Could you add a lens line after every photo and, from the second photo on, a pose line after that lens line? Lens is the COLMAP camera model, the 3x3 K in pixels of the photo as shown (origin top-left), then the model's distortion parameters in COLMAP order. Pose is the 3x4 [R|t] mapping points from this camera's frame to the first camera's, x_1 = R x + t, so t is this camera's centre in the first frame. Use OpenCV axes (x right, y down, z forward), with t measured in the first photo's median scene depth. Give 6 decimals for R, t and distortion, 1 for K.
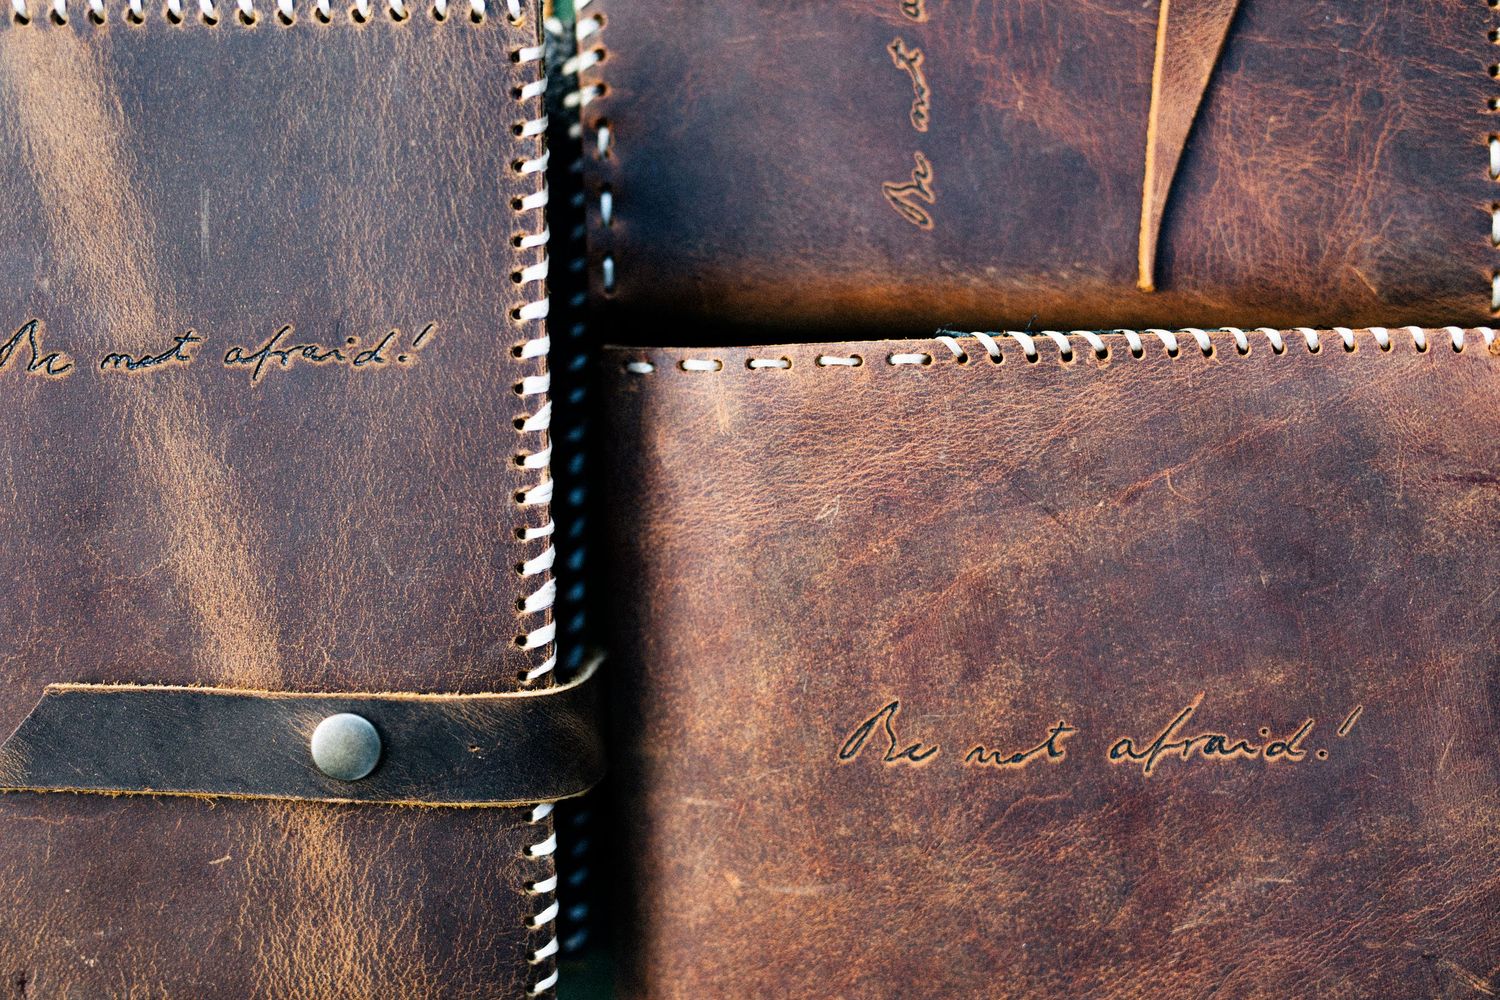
lens RADIAL K [[2132.4, 0, 748.9], [0, 2132.4, 499.8], [0, 0, 1]] dist [-0.040620, 0.000000]
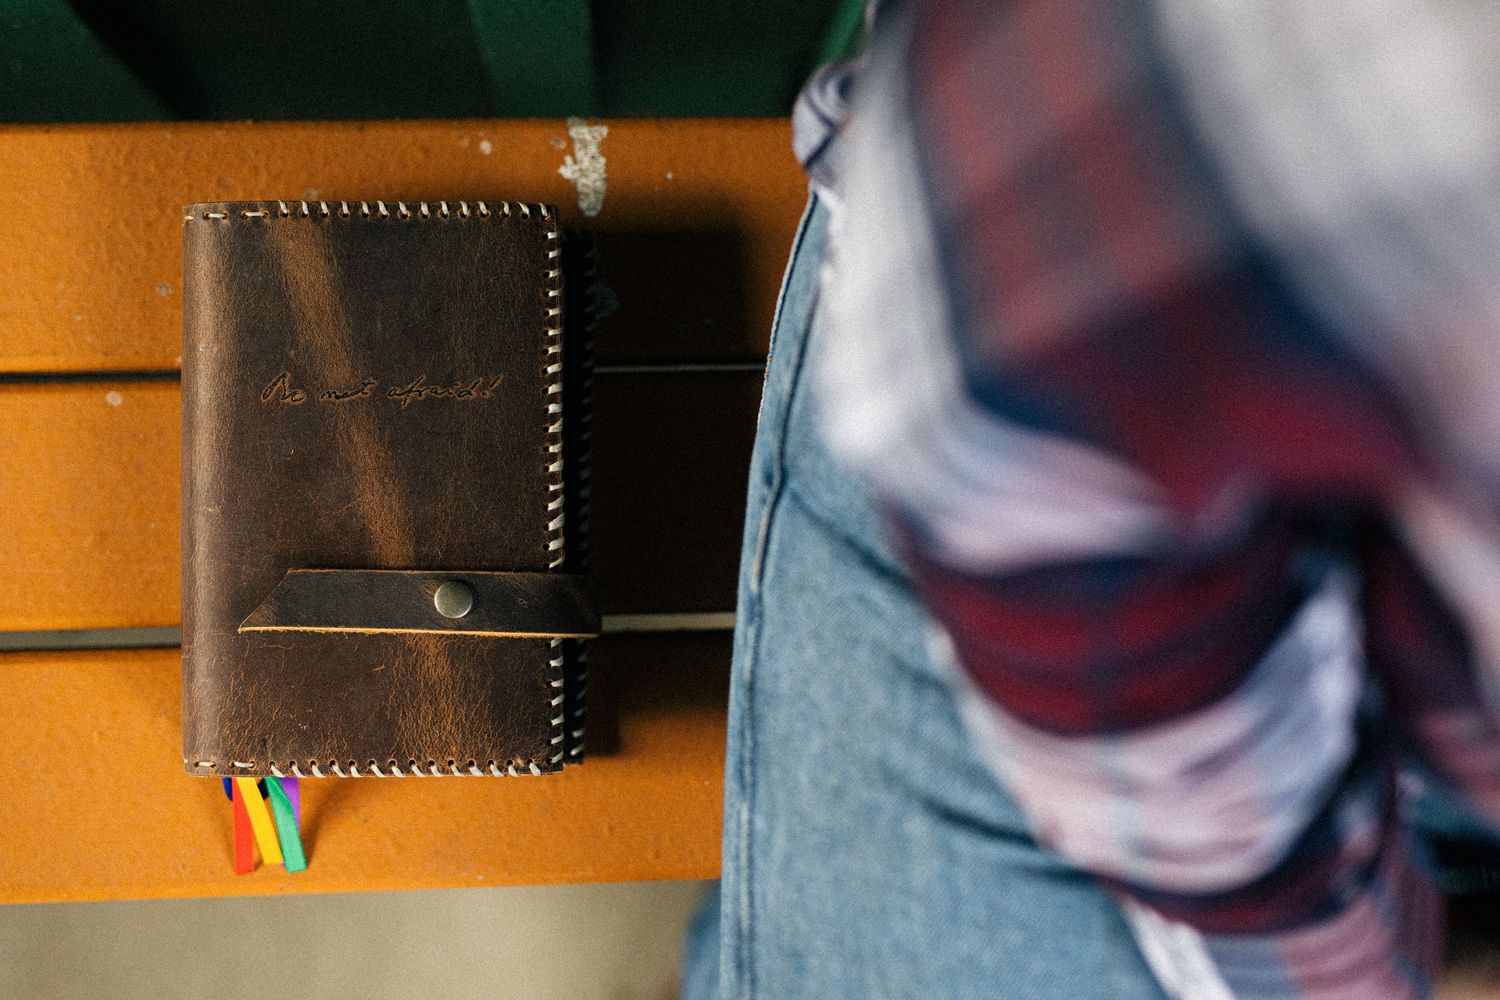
lens RADIAL K [[2132.4, 0, 749.6], [0, 2132.4, 500.3], [0, 0, 1]] dist [-0.040620, 0.000000]
pose [[0.999815, 0.001548, 0.019167, 0.035338], [-0.001327, 0.999932, -0.011566, 0.048250], [-0.019184, 0.011538, 0.999749, -0.870654]]
